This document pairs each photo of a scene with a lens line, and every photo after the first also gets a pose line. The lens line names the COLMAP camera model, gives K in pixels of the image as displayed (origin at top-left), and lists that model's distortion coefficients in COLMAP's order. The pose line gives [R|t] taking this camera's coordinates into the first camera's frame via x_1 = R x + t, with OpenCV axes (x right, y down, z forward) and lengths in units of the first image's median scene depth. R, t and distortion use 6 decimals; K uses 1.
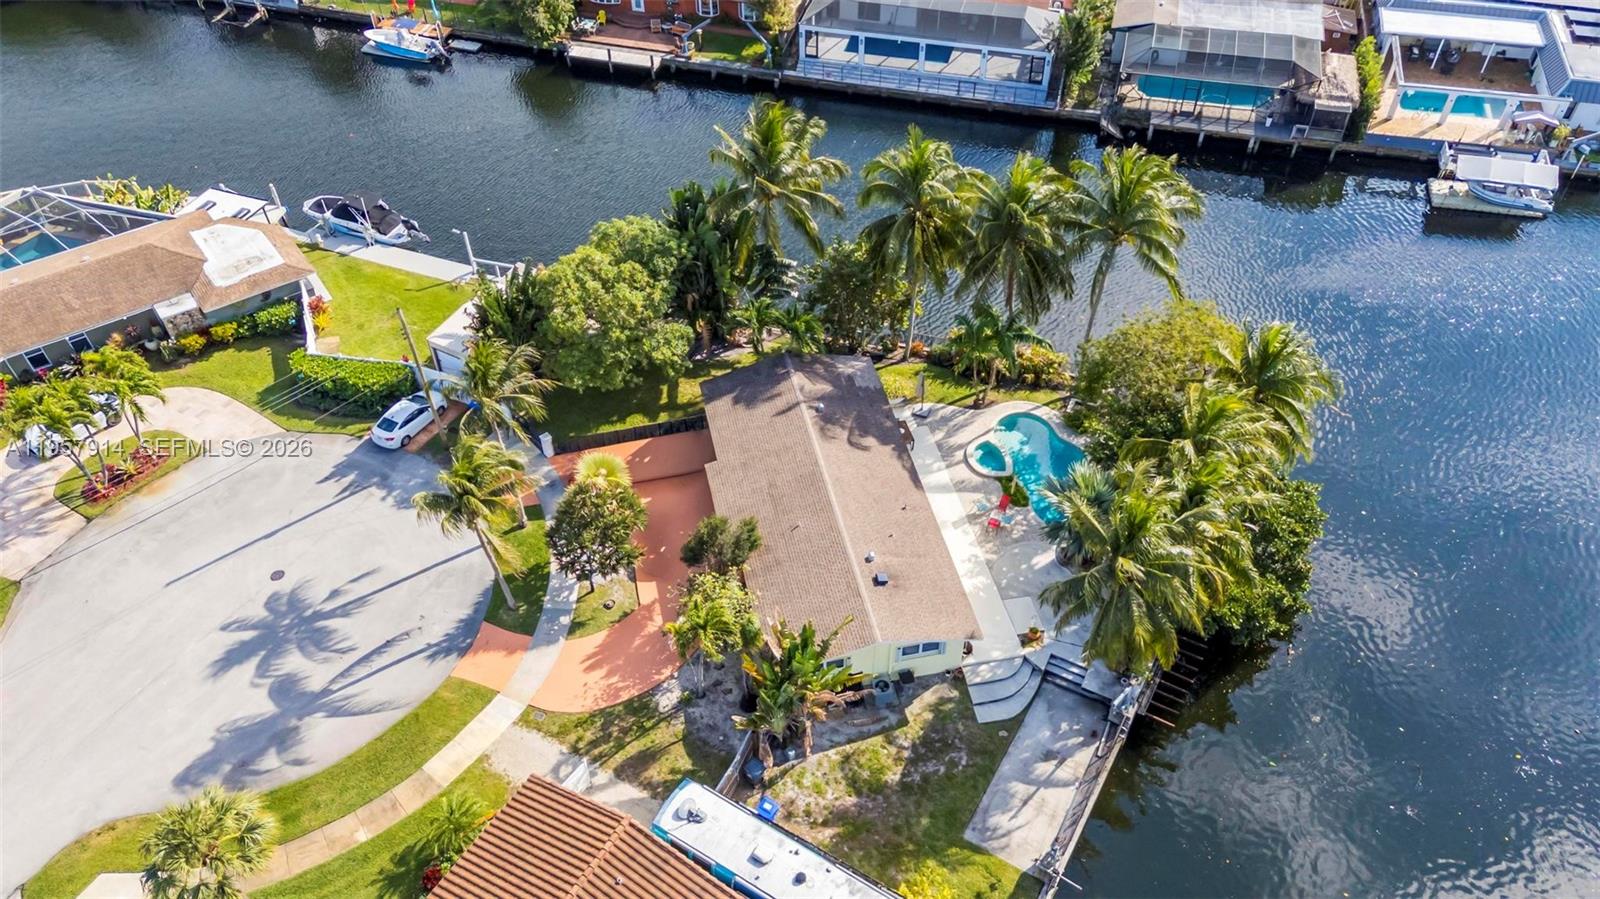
lens RADIAL K [[1159.8, 0, 804.2], [0, 1159.8, 464.0], [0, 0, 1]] dist [0.066975, 0.006576]
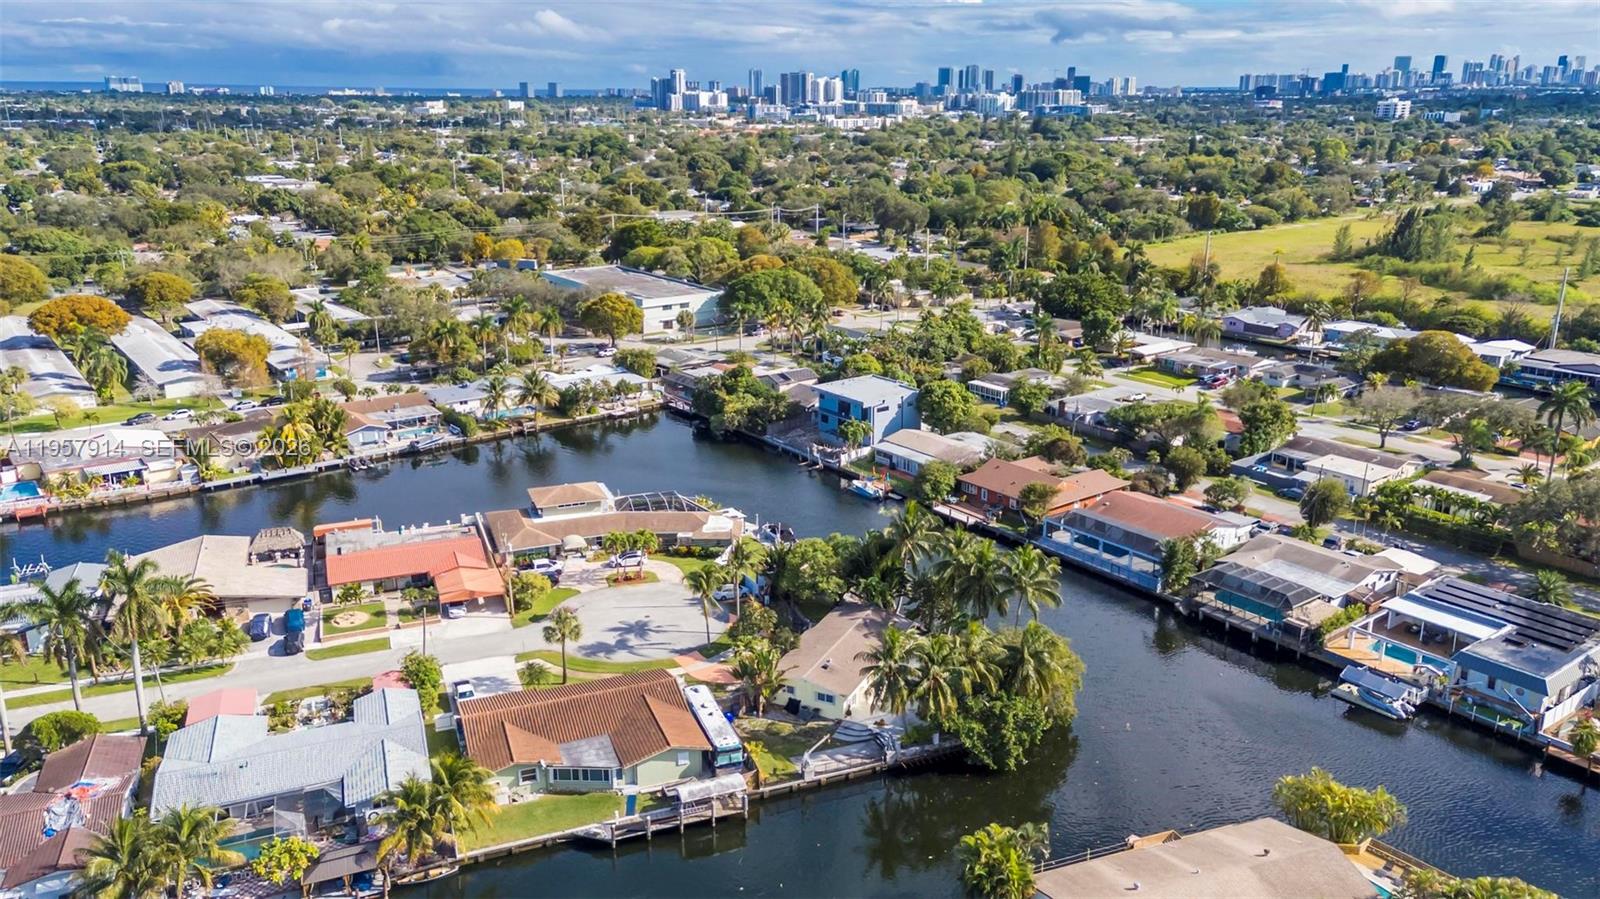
lens RADIAL K [[1190.6, 0, 804.6], [0, 1190.6, 452.9], [0, 0, 1]] dist [0.078596, 0.001294]
pose [[0.793446, 0.185567, -0.579663, 1.068911], [-0.441940, 0.830497, -0.339064, 0.459281], [0.418489, 0.525205, 0.740963, -0.790870]]
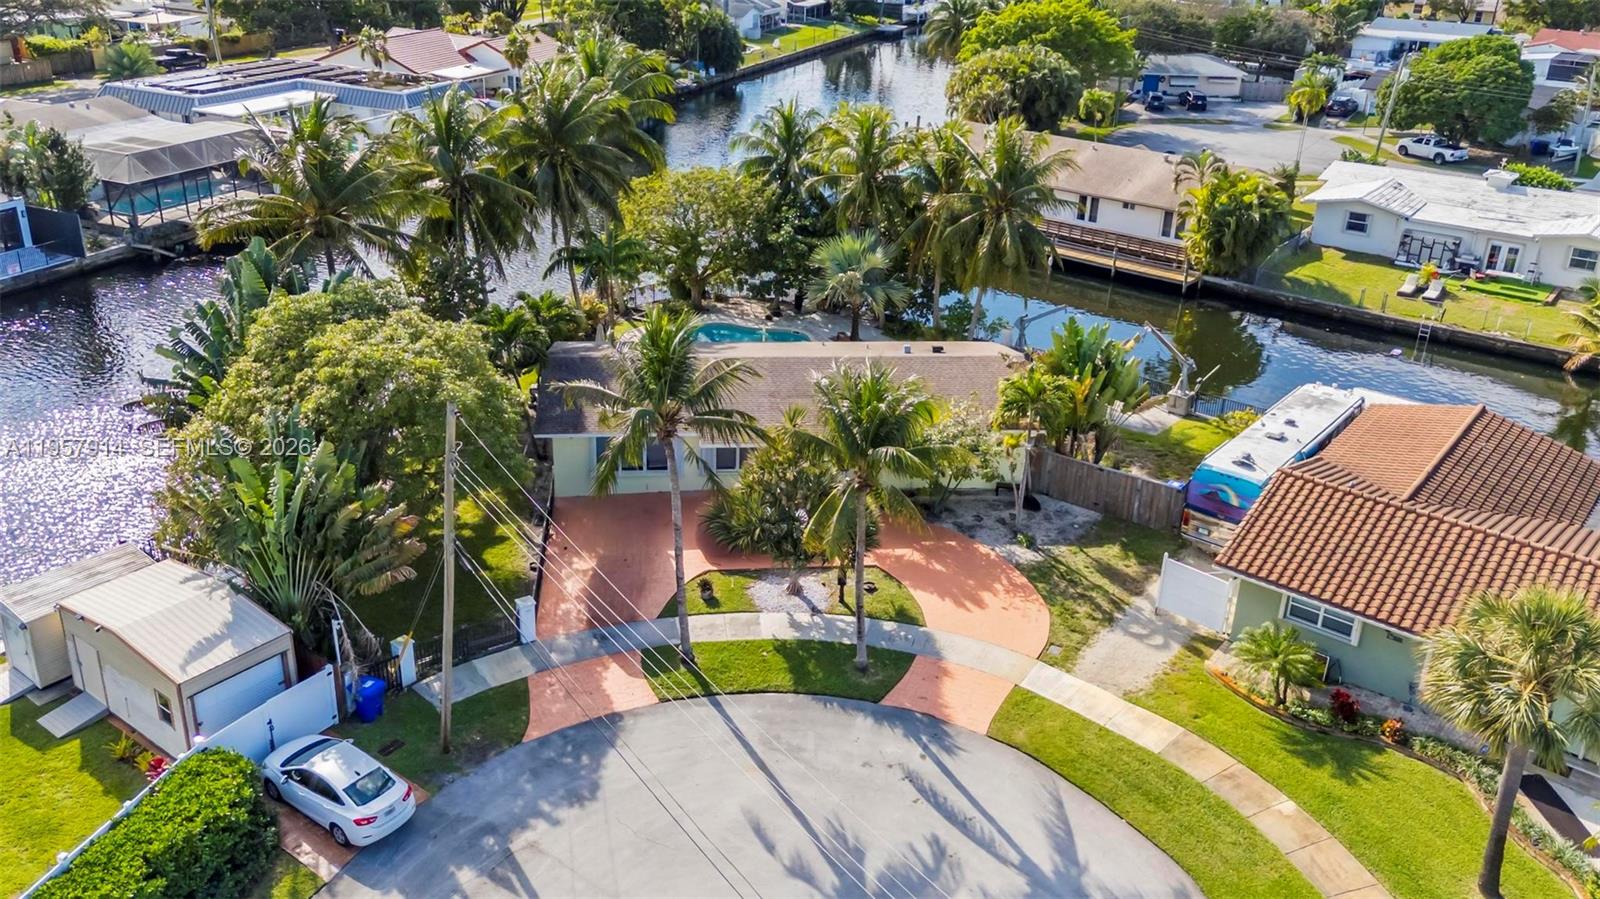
lens RADIAL K [[1260.9, 0, 800.3], [0, 1260.9, 390.3], [0, 0, 1]] dist [0.061037, 0.004055]
pose [[0.117960, -0.371330, 0.920977, -0.730645], [0.686139, 0.700925, 0.194726, -0.122779], [-0.717843, 0.608949, 0.337465, 0.617528]]
